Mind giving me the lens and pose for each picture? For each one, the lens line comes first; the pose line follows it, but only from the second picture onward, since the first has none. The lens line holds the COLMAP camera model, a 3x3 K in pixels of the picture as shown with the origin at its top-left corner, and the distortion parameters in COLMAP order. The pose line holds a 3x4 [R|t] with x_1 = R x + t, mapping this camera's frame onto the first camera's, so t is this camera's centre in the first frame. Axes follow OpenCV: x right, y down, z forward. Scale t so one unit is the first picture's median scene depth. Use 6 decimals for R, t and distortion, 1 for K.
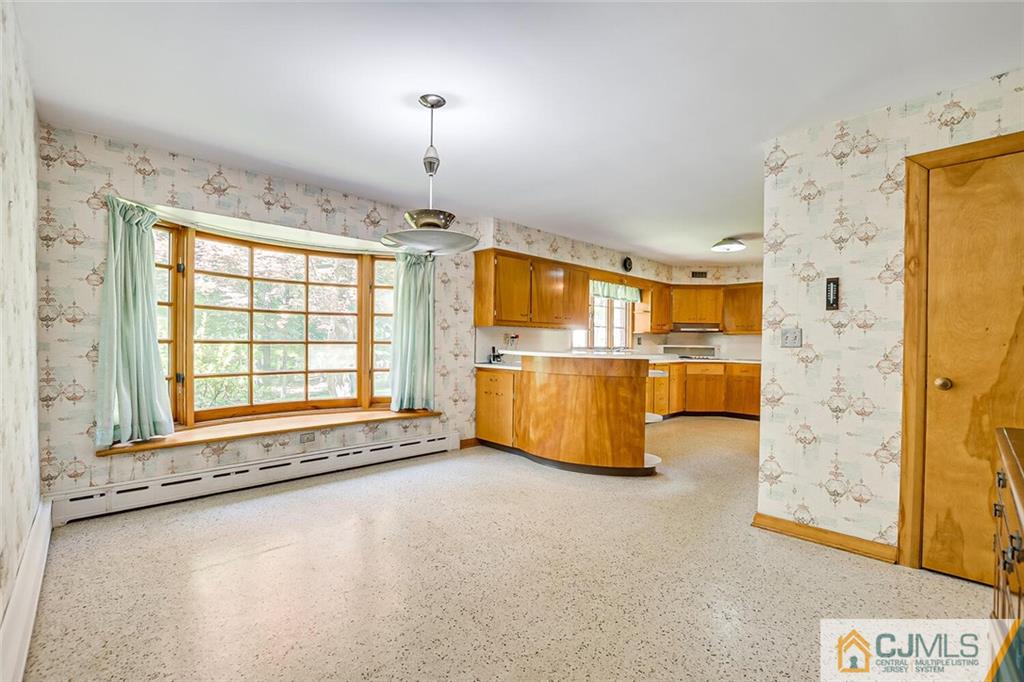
lens RADIAL K [[448.9, 0, 510.9], [0, 448.9, 346.6], [0, 0, 1]] dist [-0.018347, 0.000517]
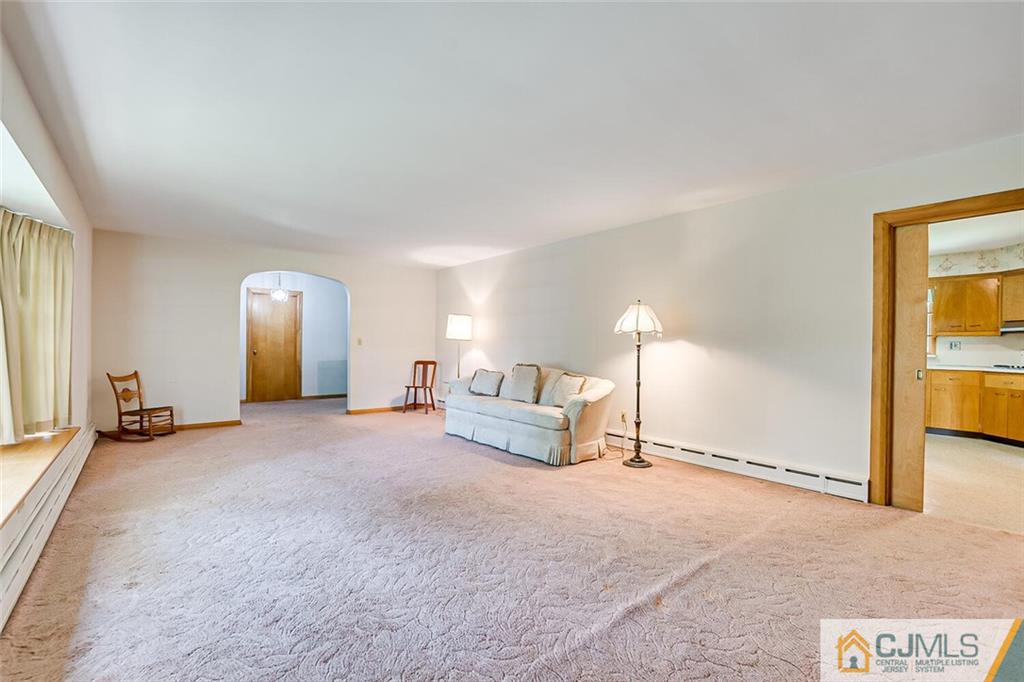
lens RADIAL K [[448.9, 0, 510.9], [0, 448.9, 346.6], [0, 0, 1]] dist [-0.018347, 0.000517]
pose [[-0.079771, -0.004478, -0.996803, 1.298731], [-0.013162, 0.999907, -0.003438, 0.004648], [0.996726, 0.012845, -0.079823, 0.235588]]
